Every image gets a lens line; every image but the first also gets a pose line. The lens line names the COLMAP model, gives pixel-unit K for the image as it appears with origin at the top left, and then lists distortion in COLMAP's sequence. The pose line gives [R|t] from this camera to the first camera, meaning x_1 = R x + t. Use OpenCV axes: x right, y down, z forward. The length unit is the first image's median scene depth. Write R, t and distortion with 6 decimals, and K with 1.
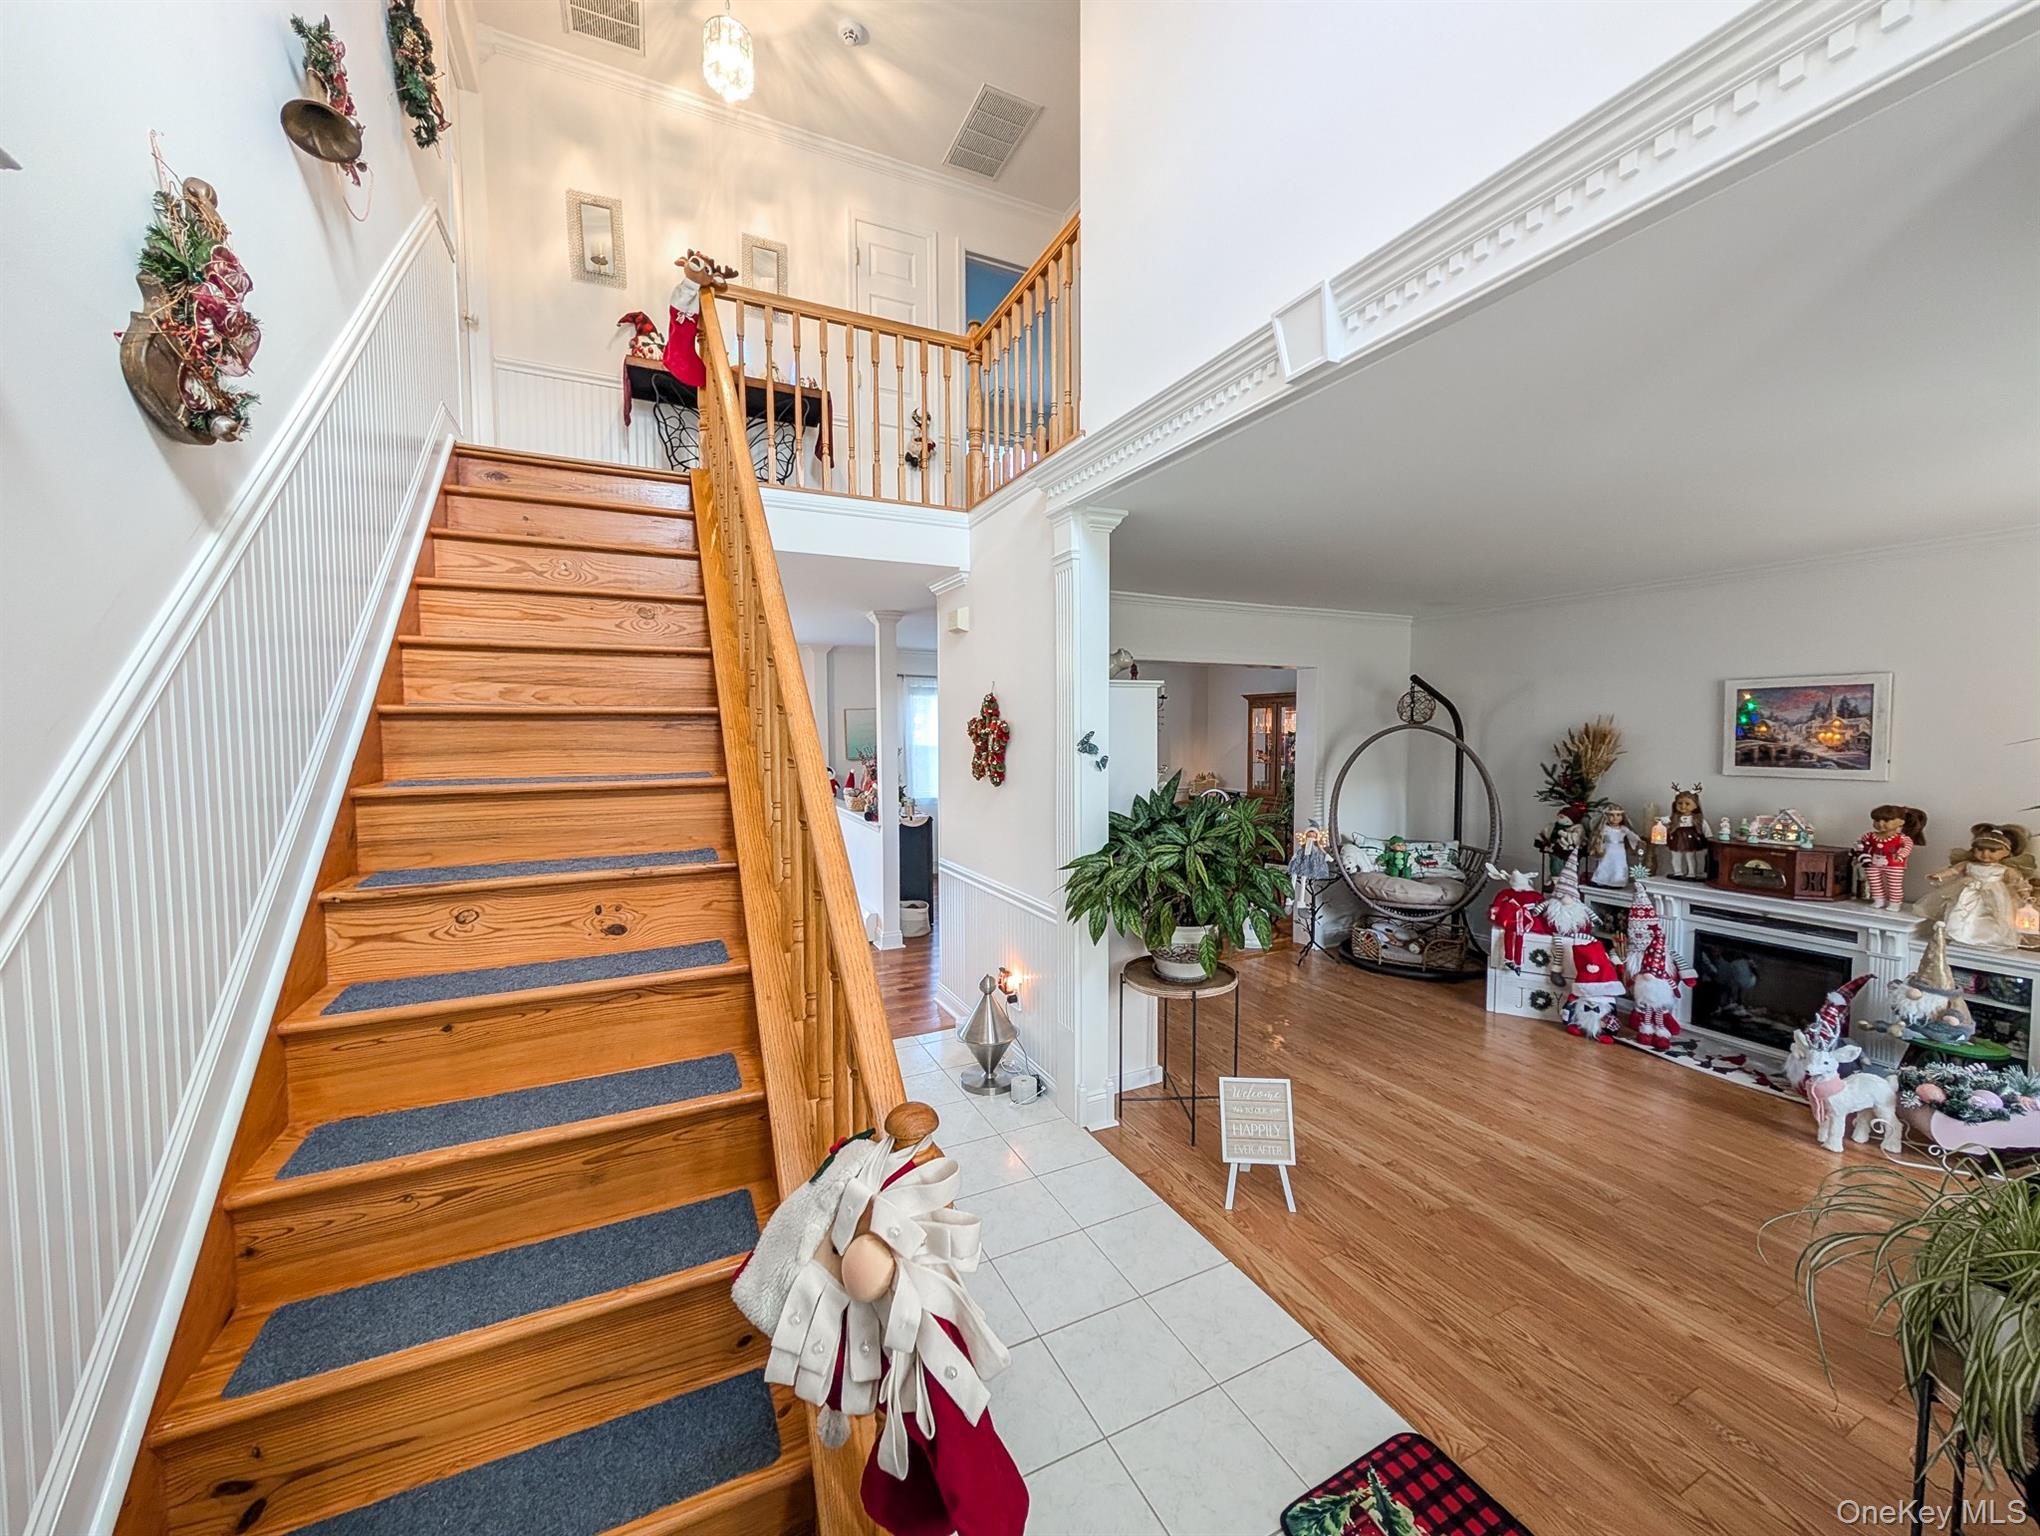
lens RADIAL K [[775.0, 0, 1020.0], [0, 775.0, 768.0], [0, 0, 1]] dist [0.002423, 0.000208]
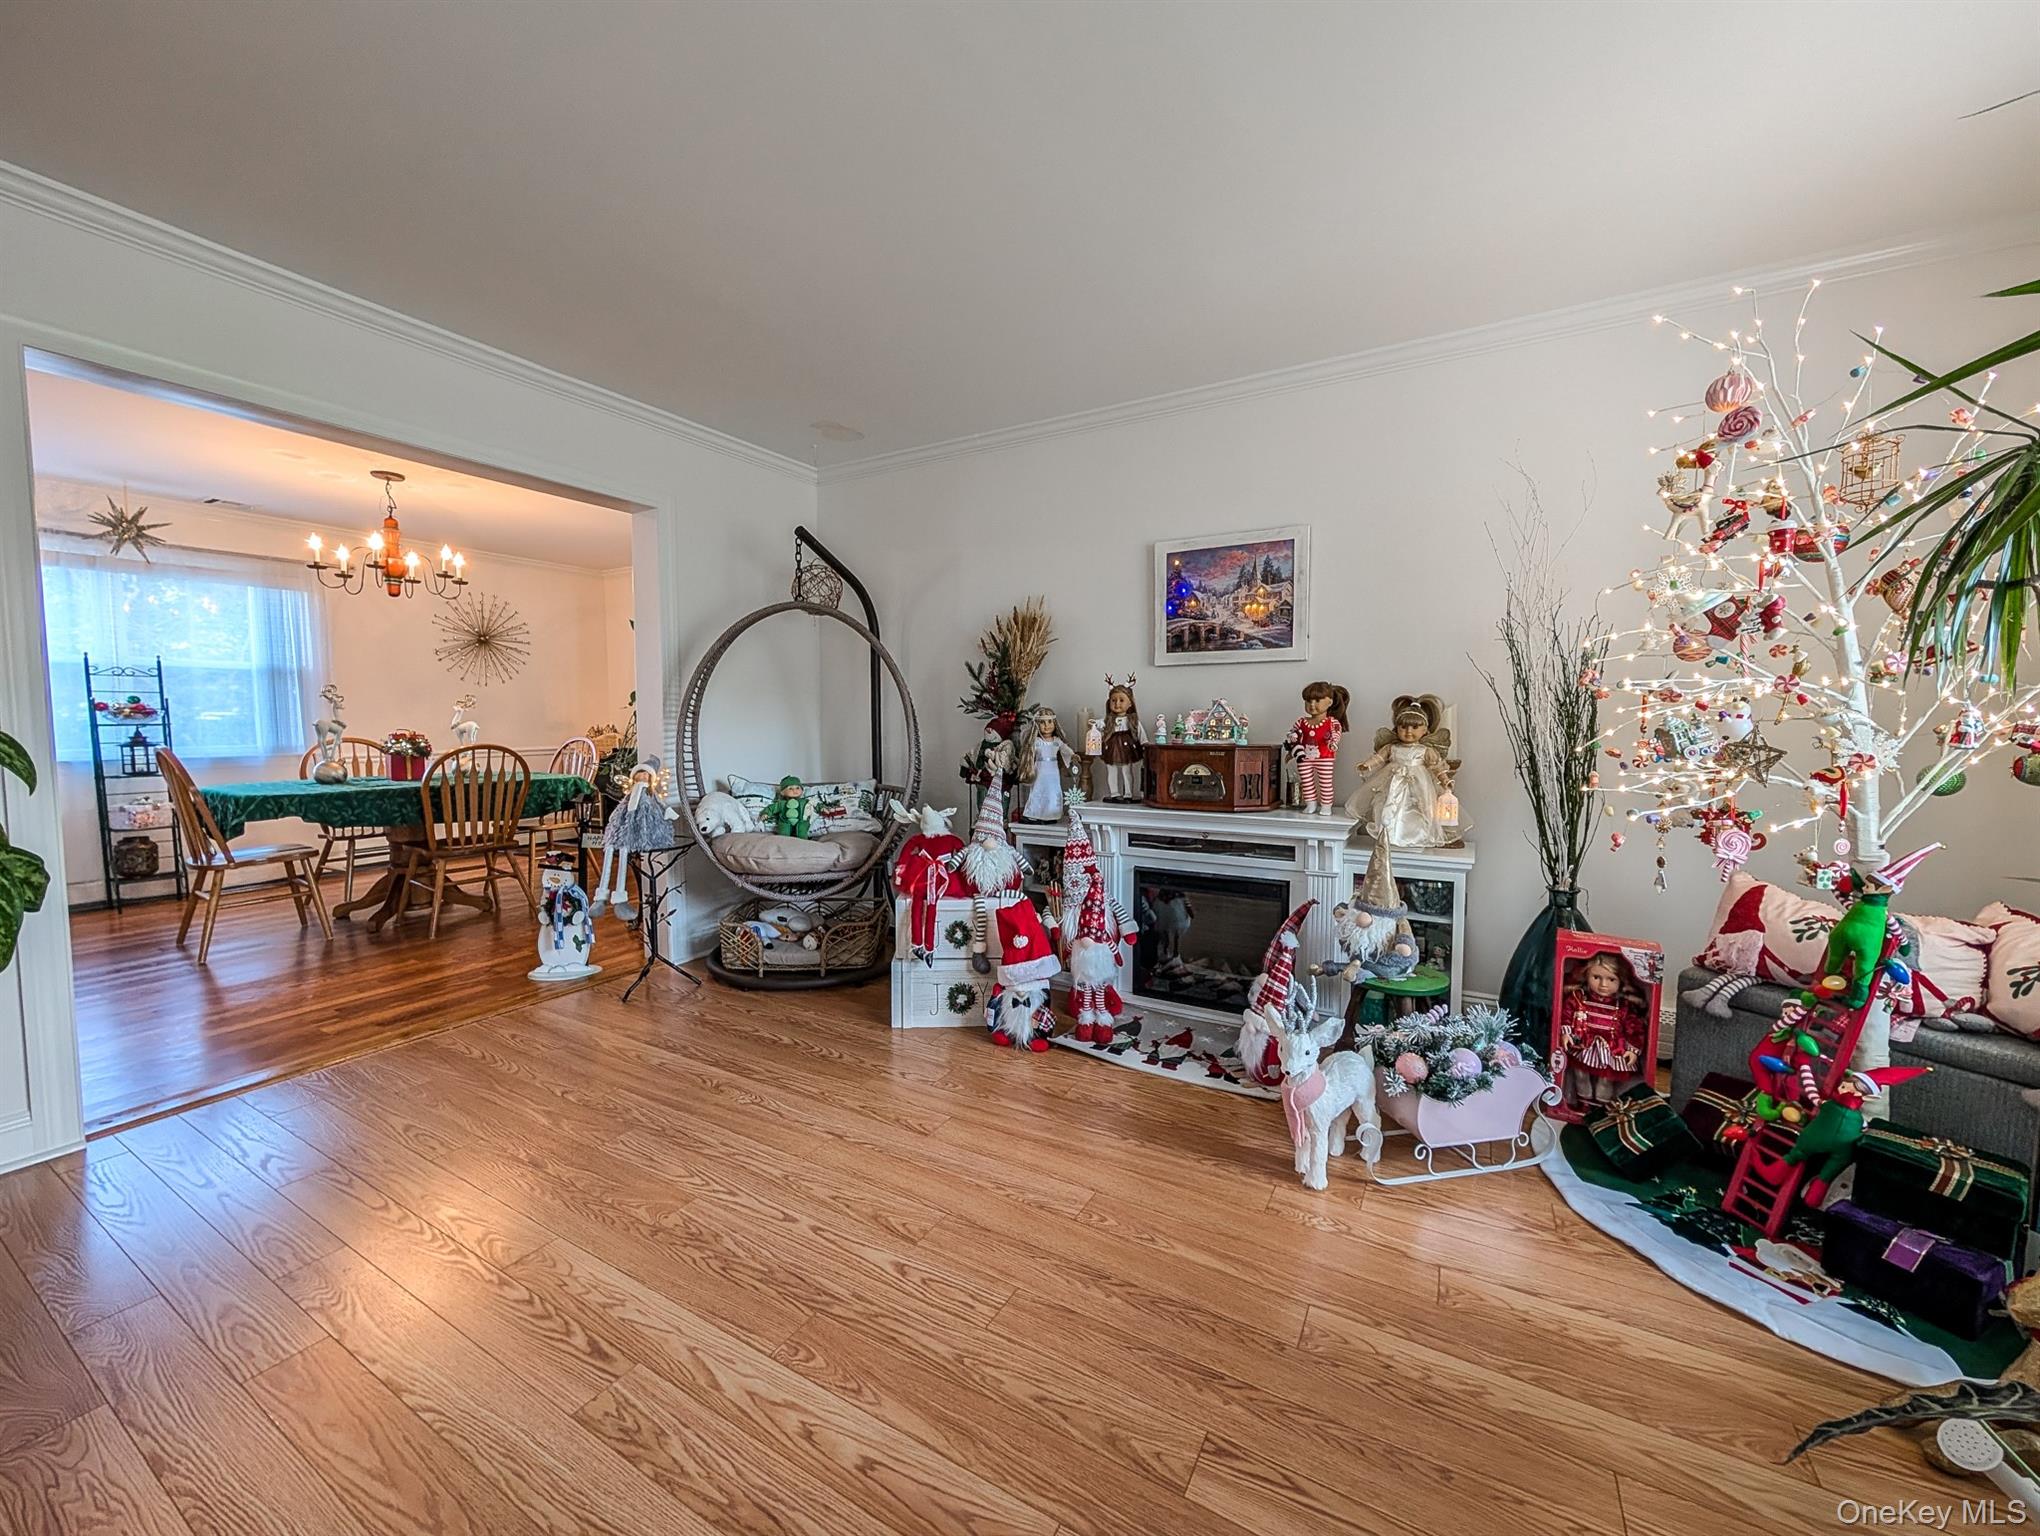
lens RADIAL K [[787.5, 0, 1020.0], [0, 787.5, 768.0], [0, 0, 1]] dist [0.001782, 0.000089]
pose [[0.827608, -0.033689, 0.560294, 0.361248], [0.025769, 0.999425, 0.022029, 0.094558], [-0.560714, -0.003793, 0.828001, 0.439215]]
